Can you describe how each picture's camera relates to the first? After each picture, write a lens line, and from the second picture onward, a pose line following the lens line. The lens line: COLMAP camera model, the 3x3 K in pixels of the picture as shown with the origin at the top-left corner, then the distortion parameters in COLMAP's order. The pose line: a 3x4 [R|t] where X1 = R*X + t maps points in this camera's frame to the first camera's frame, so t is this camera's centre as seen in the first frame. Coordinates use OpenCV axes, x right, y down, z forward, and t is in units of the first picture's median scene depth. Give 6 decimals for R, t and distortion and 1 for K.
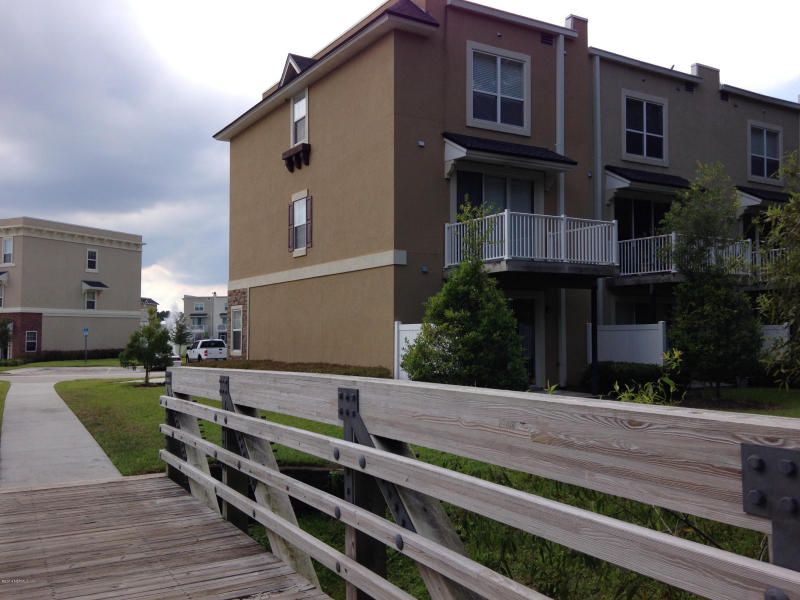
lens RADIAL K [[751.4, 0, 403.6], [0, 751.4, 319.3], [0, 0, 1]] dist [0.113507, -0.205708]
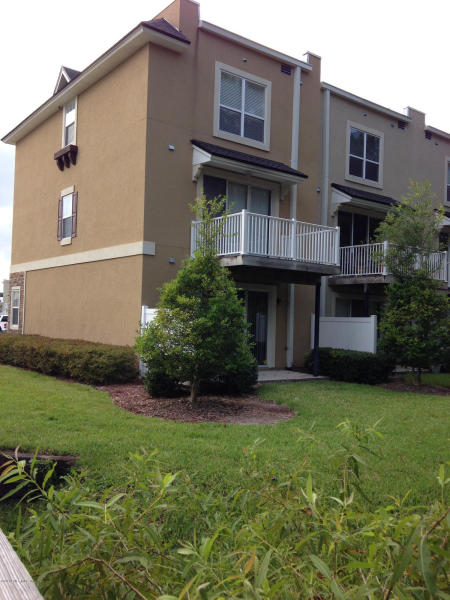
lens RADIAL K [[563.5, 0, 223.4], [0, 563.5, 287.0], [0, 0, 1]] dist [0.113507, -0.205708]
pose [[0.996134, 0.046026, 0.074822, 0.041831], [-0.043402, 0.998397, -0.036331, 0.000855], [-0.076374, 0.032943, 0.996535, 0.145441]]
